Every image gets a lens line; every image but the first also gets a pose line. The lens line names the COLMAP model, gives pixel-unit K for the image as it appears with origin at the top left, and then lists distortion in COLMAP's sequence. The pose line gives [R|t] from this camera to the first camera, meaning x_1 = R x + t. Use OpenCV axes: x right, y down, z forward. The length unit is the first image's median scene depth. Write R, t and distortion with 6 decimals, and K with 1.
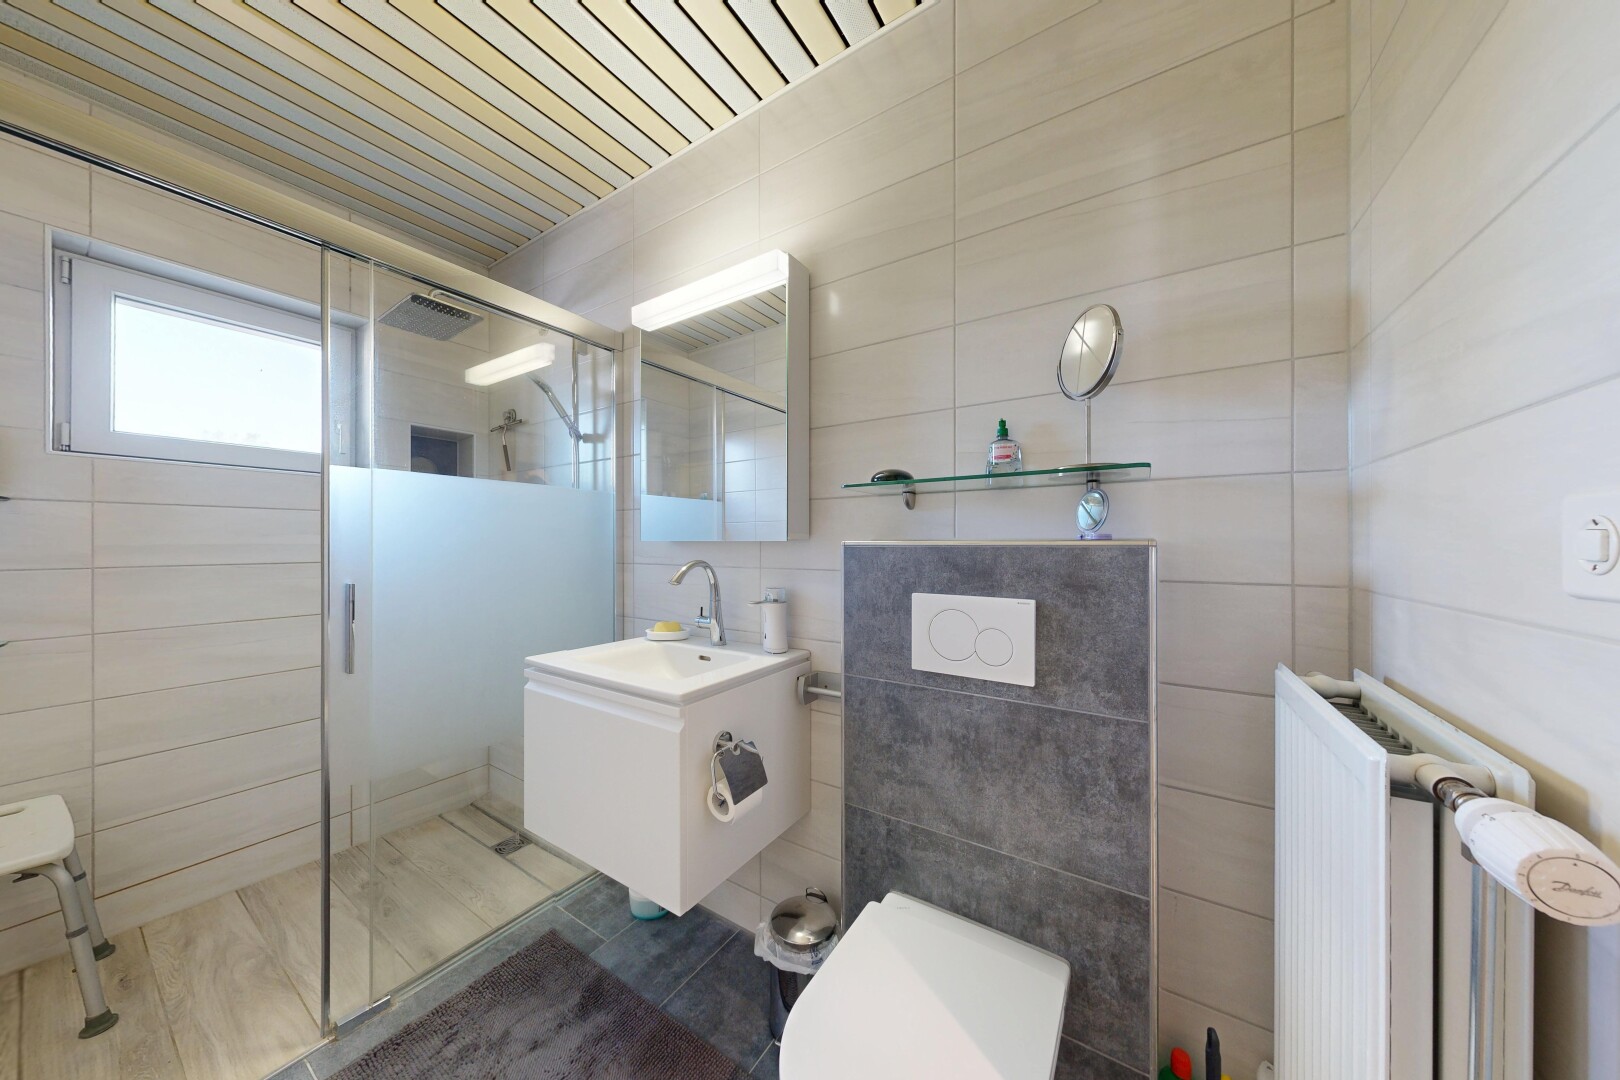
lens RADIAL K [[506.3, 0, 813.1], [0, 506.3, 543.0], [0, 0, 1]] dist [-0.000323, 0.000110]
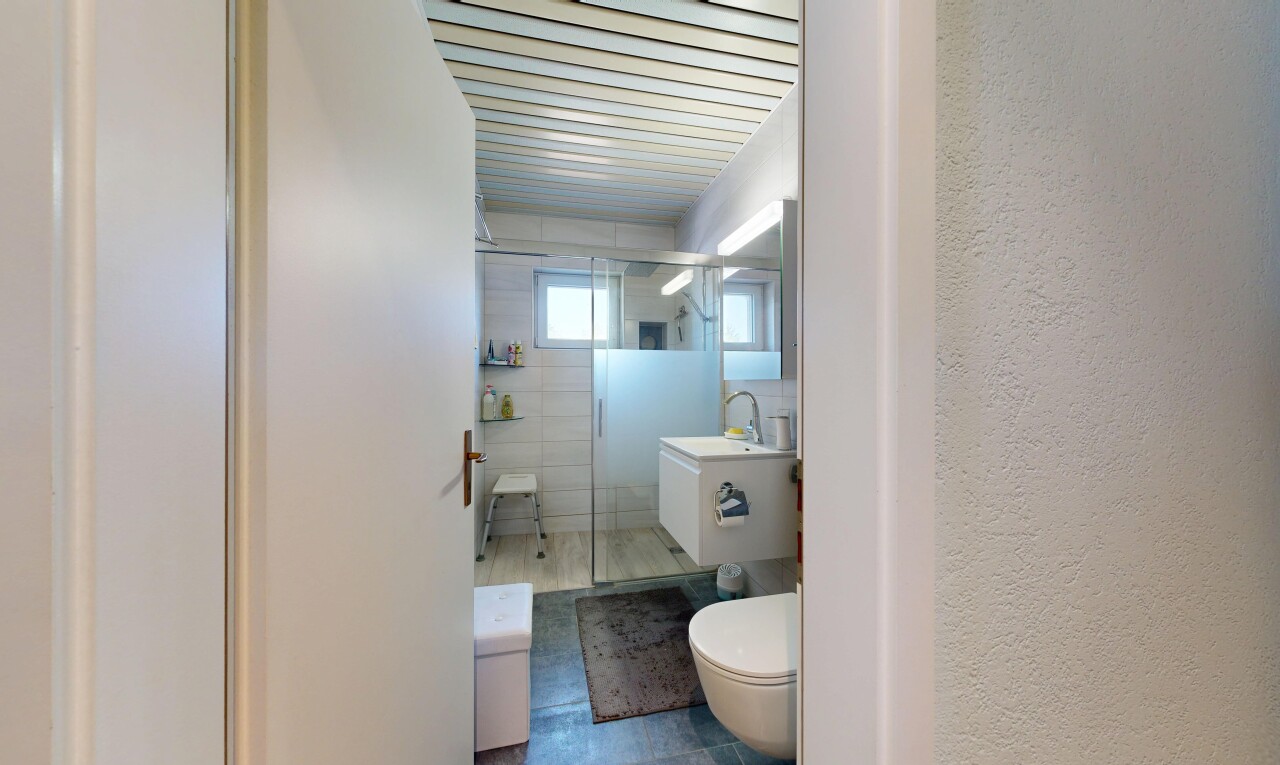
lens RADIAL K [[436.4, 0, 641.0], [0, 436.4, 383.0], [0, 0, 1]] dist [-0.000631, -0.000161]
pose [[0.718484, -0.002284, -0.695540, 0.532172], [0.000899, 0.999997, -0.002355, 0.009453], [0.695543, 0.001067, 0.718484, -0.277131]]
